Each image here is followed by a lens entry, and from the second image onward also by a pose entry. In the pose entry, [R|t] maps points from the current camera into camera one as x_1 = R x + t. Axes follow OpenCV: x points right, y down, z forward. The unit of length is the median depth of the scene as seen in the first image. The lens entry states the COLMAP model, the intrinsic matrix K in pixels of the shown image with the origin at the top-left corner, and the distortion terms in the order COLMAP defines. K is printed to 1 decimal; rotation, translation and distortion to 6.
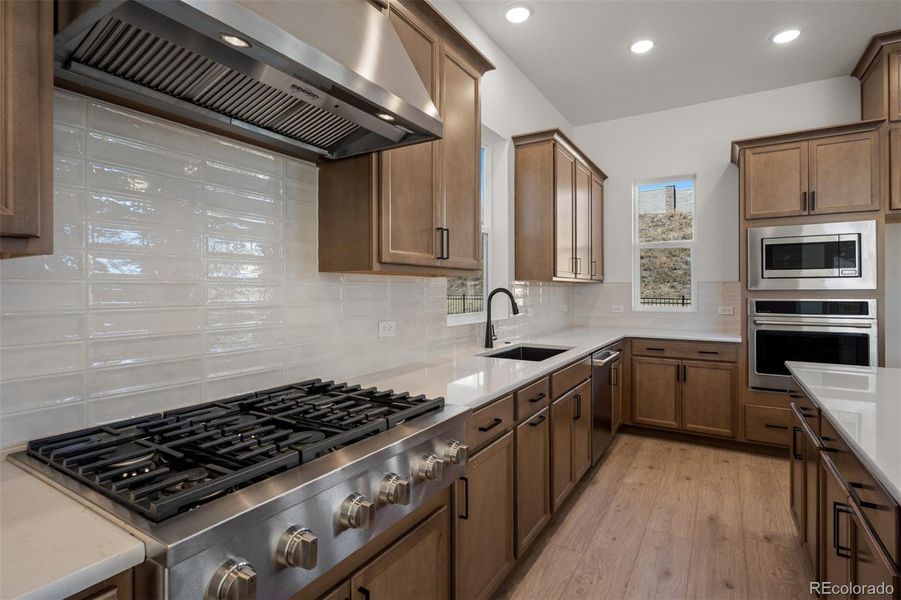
lens RADIAL K [[447.9, 0, 444.8], [0, 447.9, 289.5], [0, 0, 1]] dist [-0.006250, -0.000616]
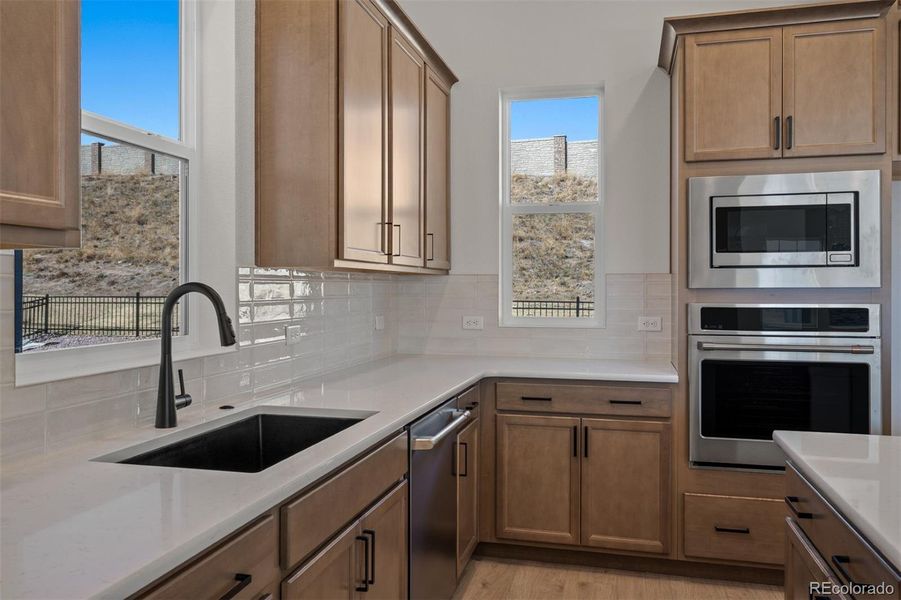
lens RADIAL K [[703.3, 0, 447.4], [0, 703.3, 288.0], [0, 0, 1]] dist [-0.005212, 0.006370]
pose [[0.952593, 0.002186, 0.304239, 0.128826], [-0.002425, 0.999997, 0.000408, 0.000964], [-0.304237, -0.001127, 0.952596, 0.264066]]
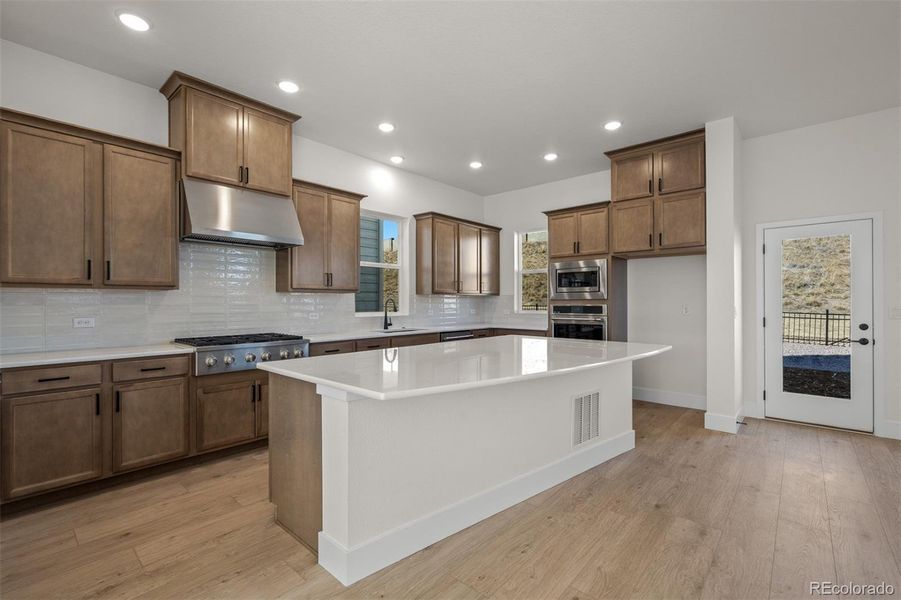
lens RADIAL K [[404.9, 0, 452.2], [0, 404.9, 300.5], [0, 0, 1]] dist [-0.001223, -0.000360]
pose [[0.985837, -0.000764, -0.167705, 0.590408], [0.000113, 0.999992, -0.003895, 0.010559], [0.167707, 0.003821, 0.985830, -0.599832]]
